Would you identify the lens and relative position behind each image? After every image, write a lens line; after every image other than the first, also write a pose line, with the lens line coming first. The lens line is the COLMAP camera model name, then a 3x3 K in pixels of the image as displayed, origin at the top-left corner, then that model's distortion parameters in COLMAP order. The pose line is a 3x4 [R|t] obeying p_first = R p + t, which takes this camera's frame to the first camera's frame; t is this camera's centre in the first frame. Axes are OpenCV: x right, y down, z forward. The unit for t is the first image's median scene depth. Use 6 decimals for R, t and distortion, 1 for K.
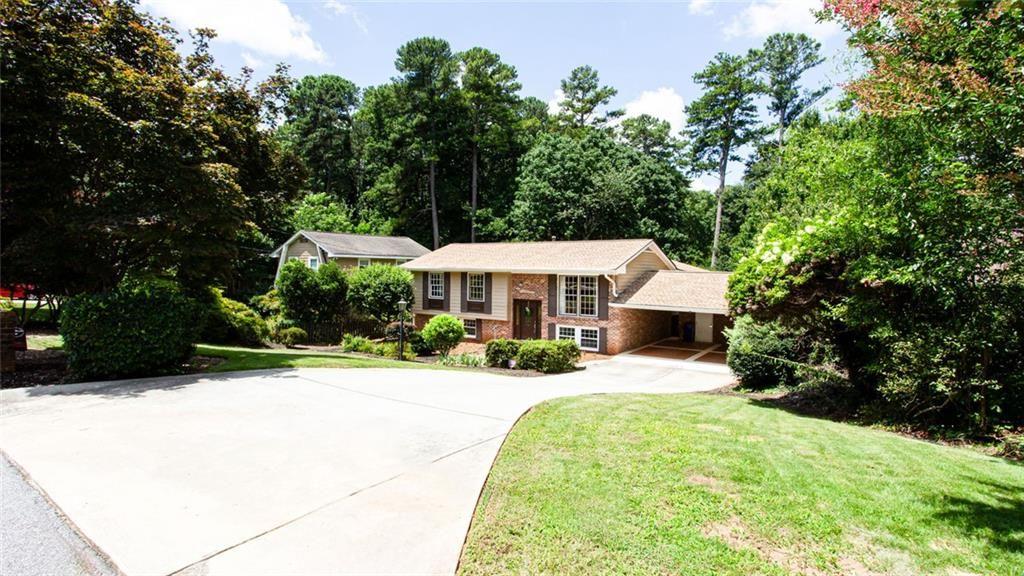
lens RADIAL K [[523.9, 0, 507.3], [0, 523.9, 271.0], [0, 0, 1]] dist [-0.082550, 0.000139]
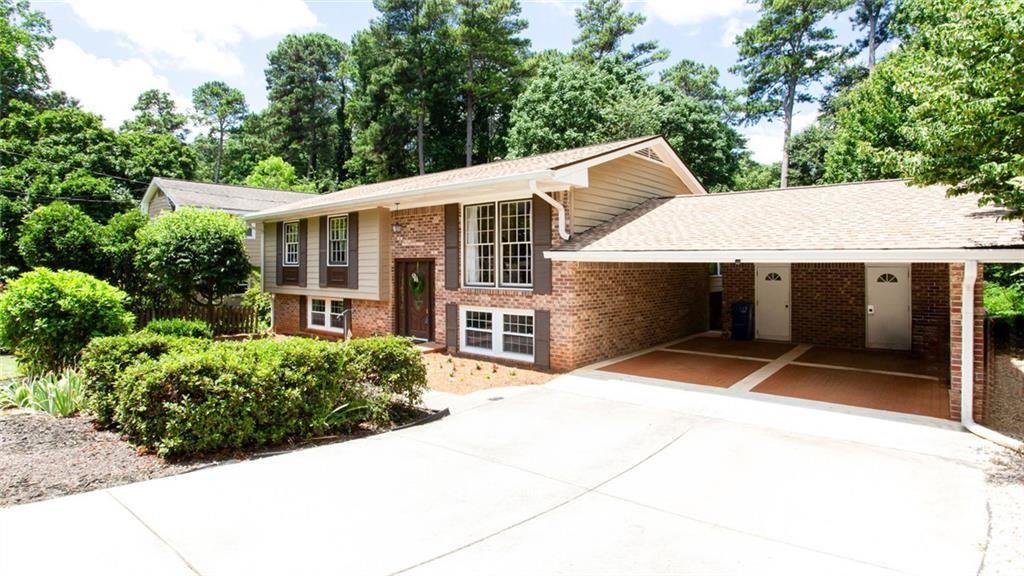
lens RADIAL K [[519.0, 0, 516.4], [0, 519.0, 259.1], [0, 0, 1]] dist [-0.045814, 0.000011]
pose [[0.996207, -0.016203, -0.085488, 0.166352], [0.014885, 0.999761, -0.016034, 0.059065], [0.085728, 0.014701, 0.996210, 0.456523]]
